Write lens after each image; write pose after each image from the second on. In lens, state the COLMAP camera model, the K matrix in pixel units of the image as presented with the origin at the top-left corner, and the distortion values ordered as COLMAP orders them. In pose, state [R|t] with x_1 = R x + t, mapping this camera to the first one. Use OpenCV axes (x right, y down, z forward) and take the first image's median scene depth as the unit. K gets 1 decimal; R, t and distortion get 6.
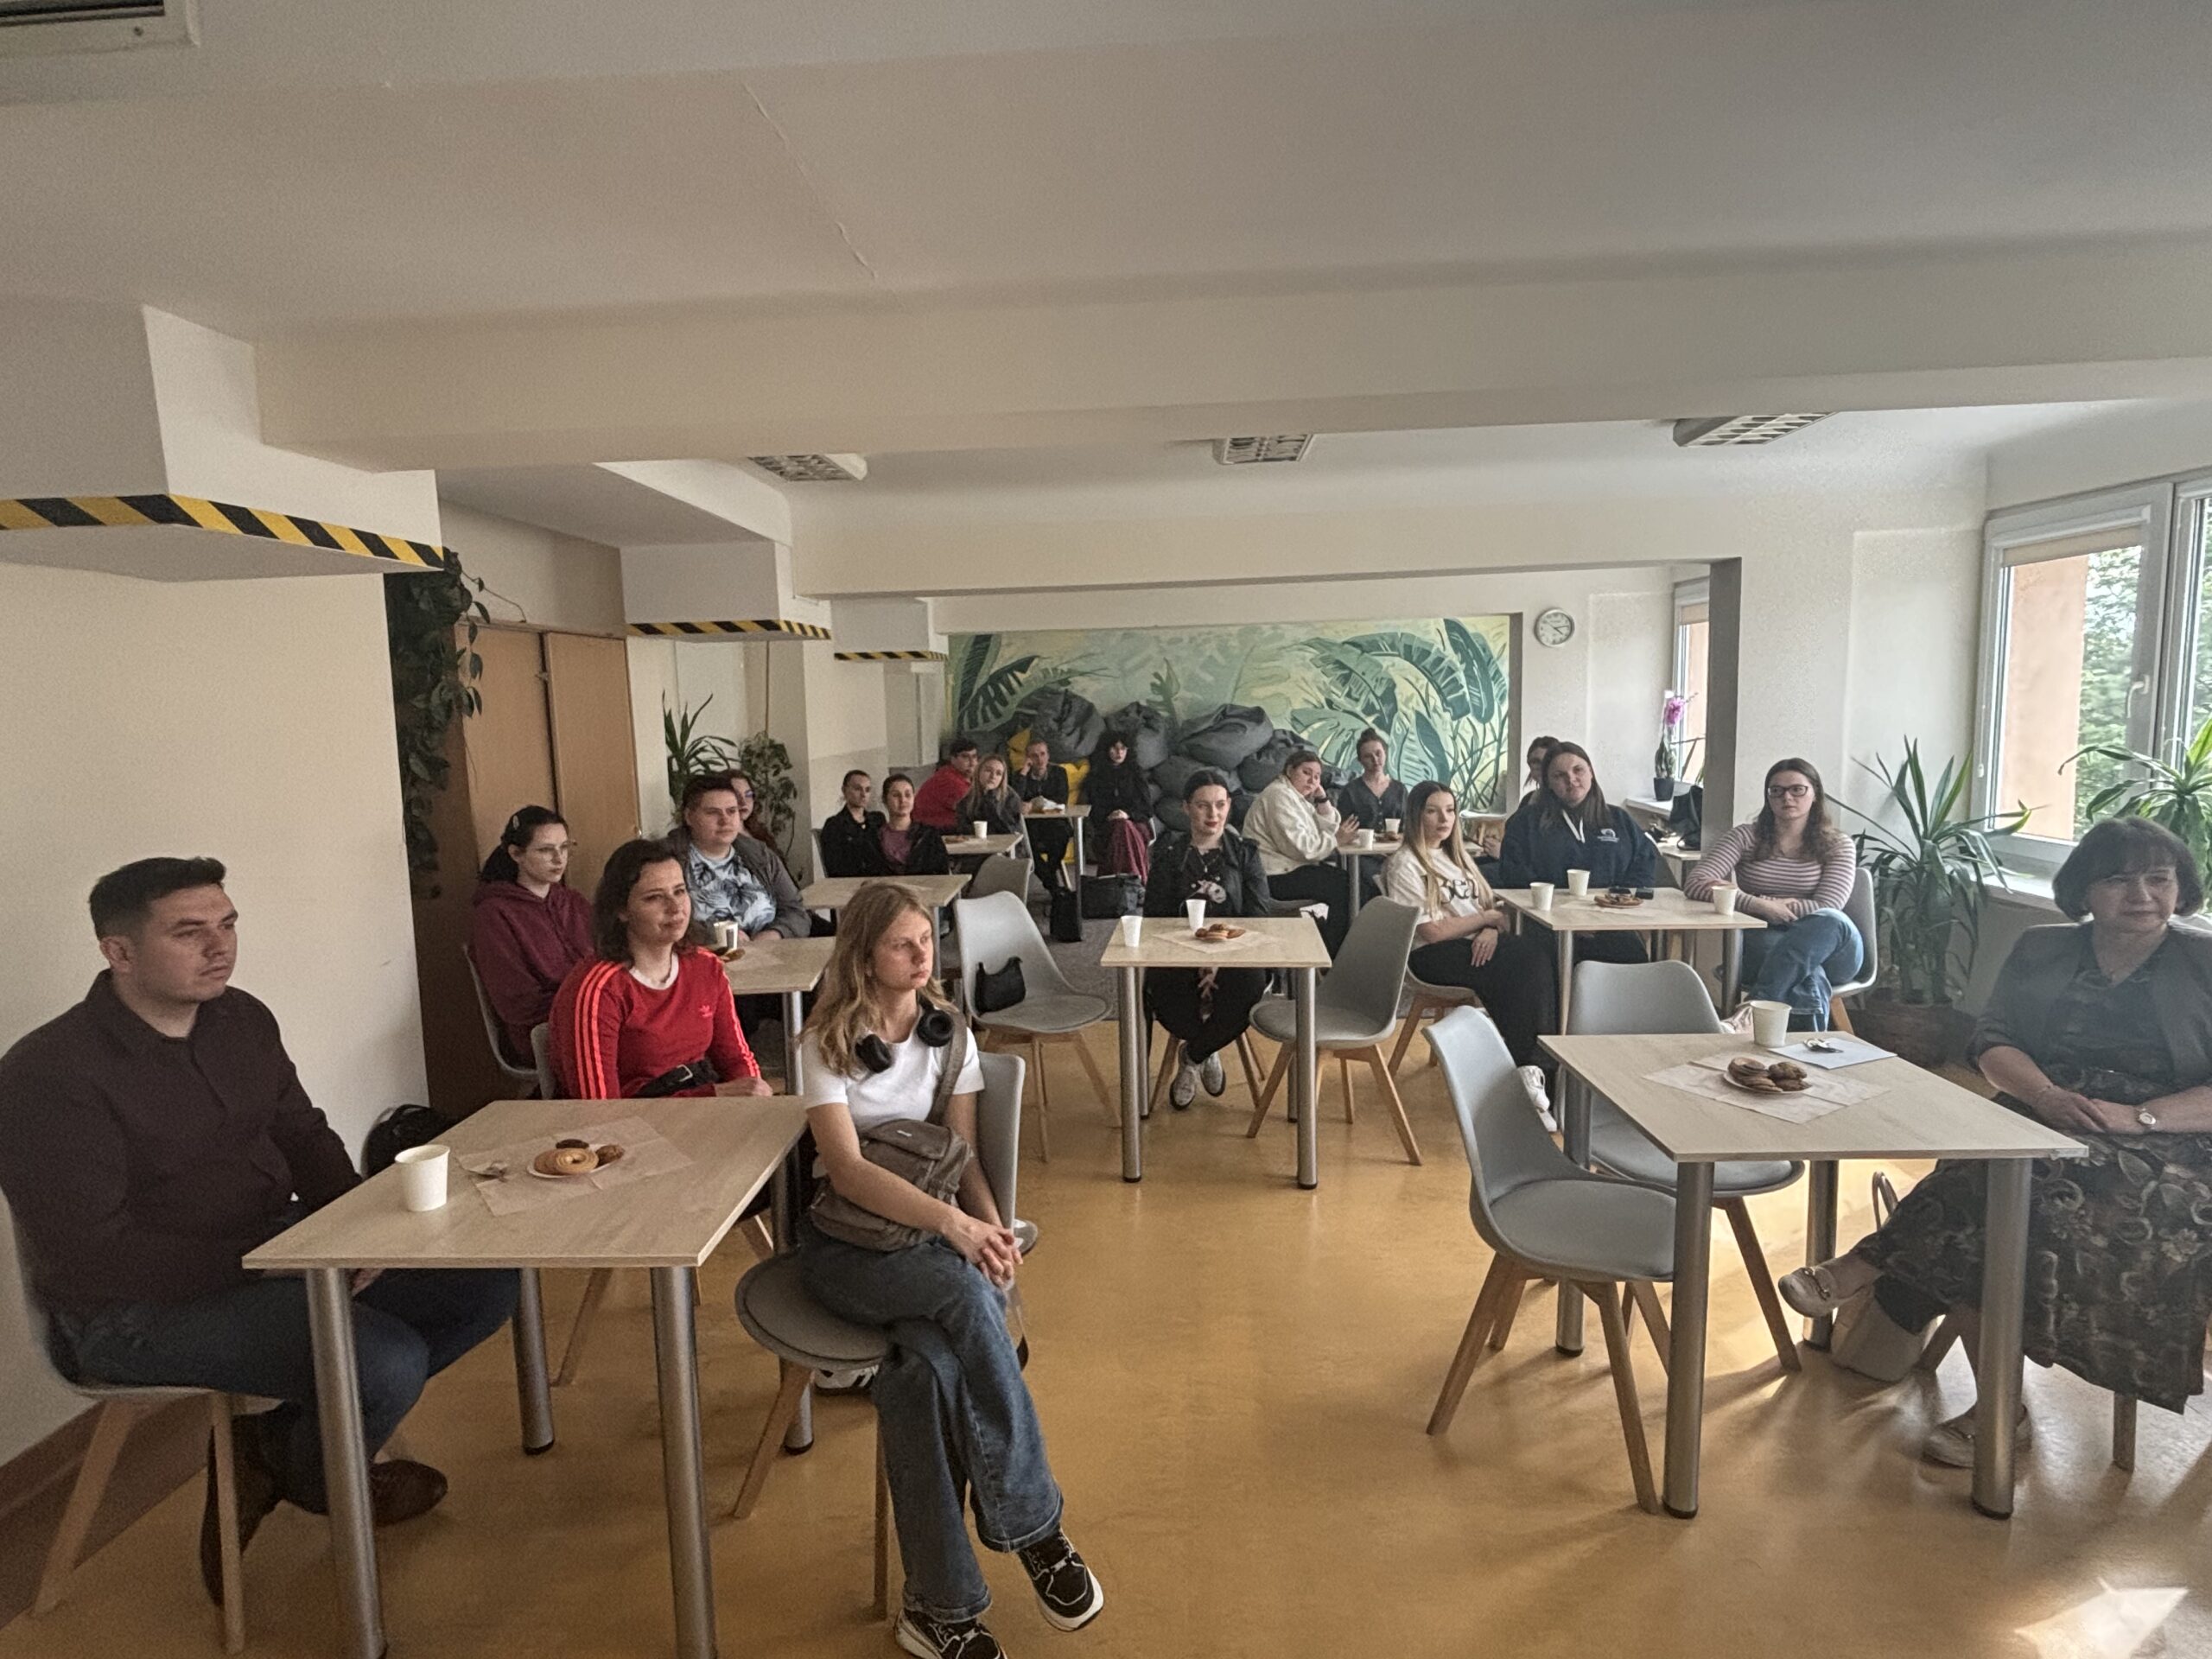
lens RADIAL K [[1156.6, 0, 1100.2], [0, 1156.6, 822.5], [0, 0, 1]] dist [0.016836, -0.004006]
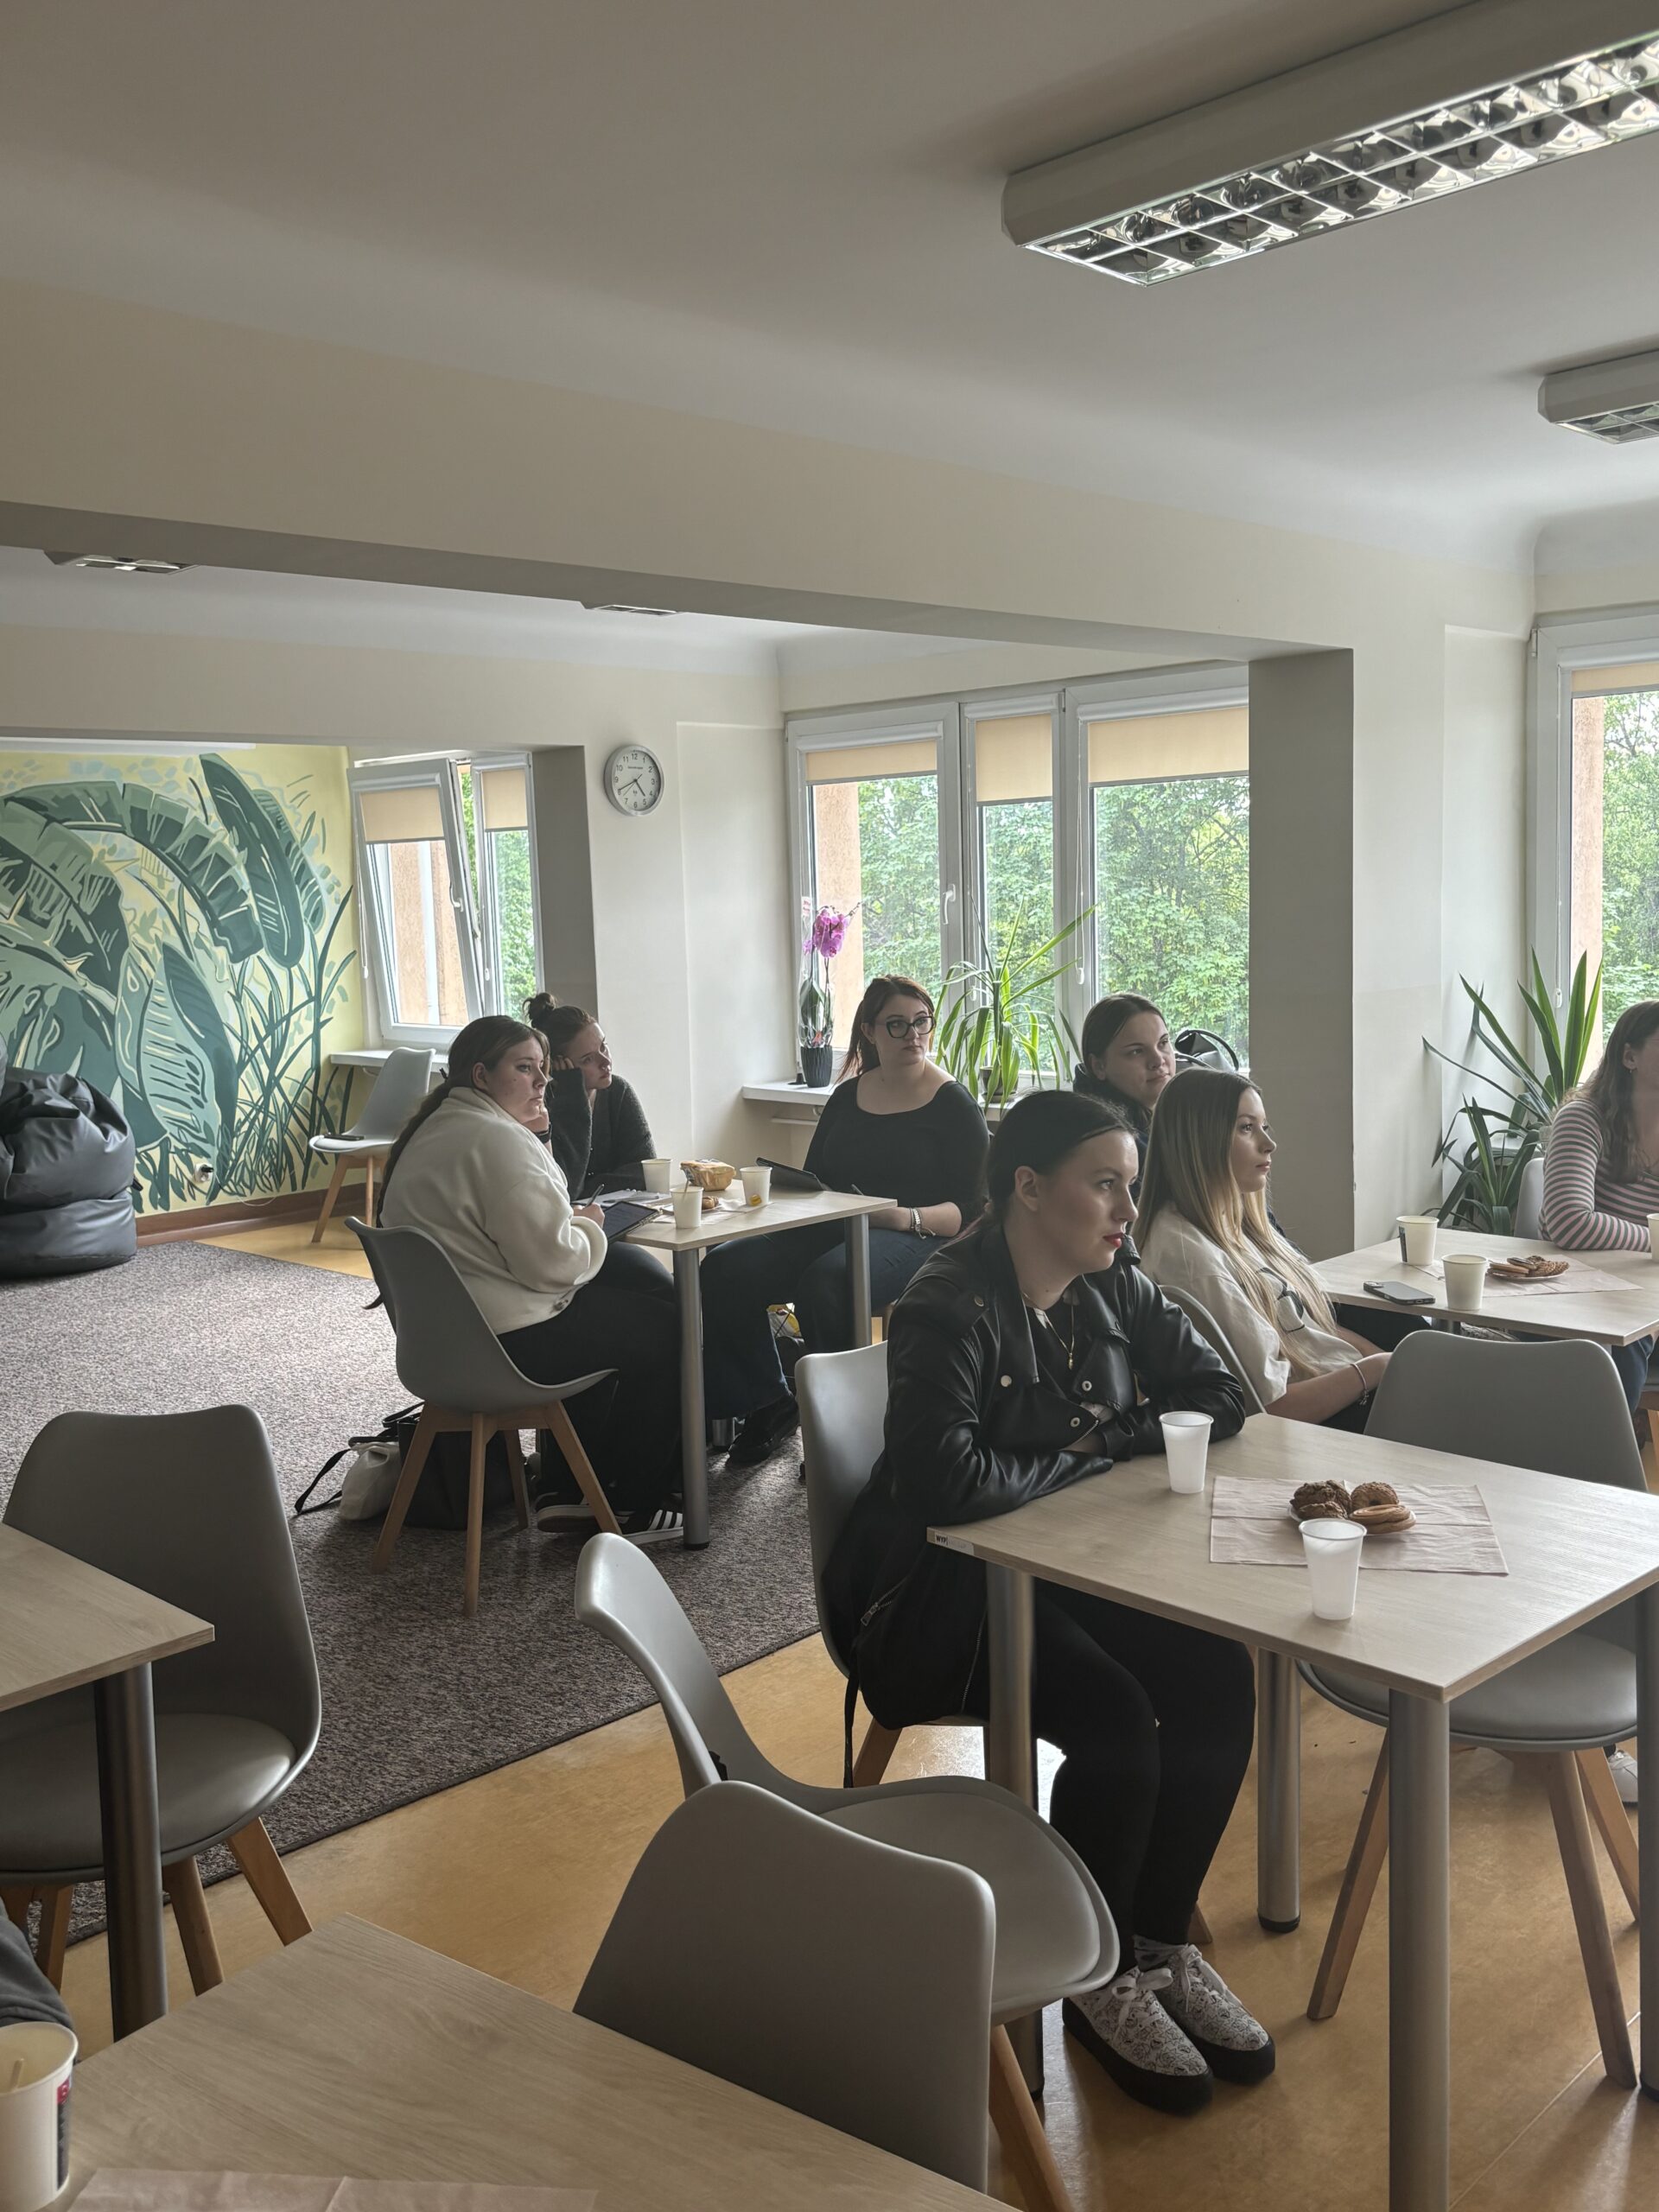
lens RADIAL K [[1947.6, 0, 834.1], [0, 1947.6, 1106.6], [0, 0, 1]] dist [0.034999, -0.001722]
pose [[0.677045, -0.078262, 0.731768, -0.145416], [0.090305, 0.995650, 0.022932, -0.021639], [-0.730380, 0.050557, 0.681167, 0.234251]]
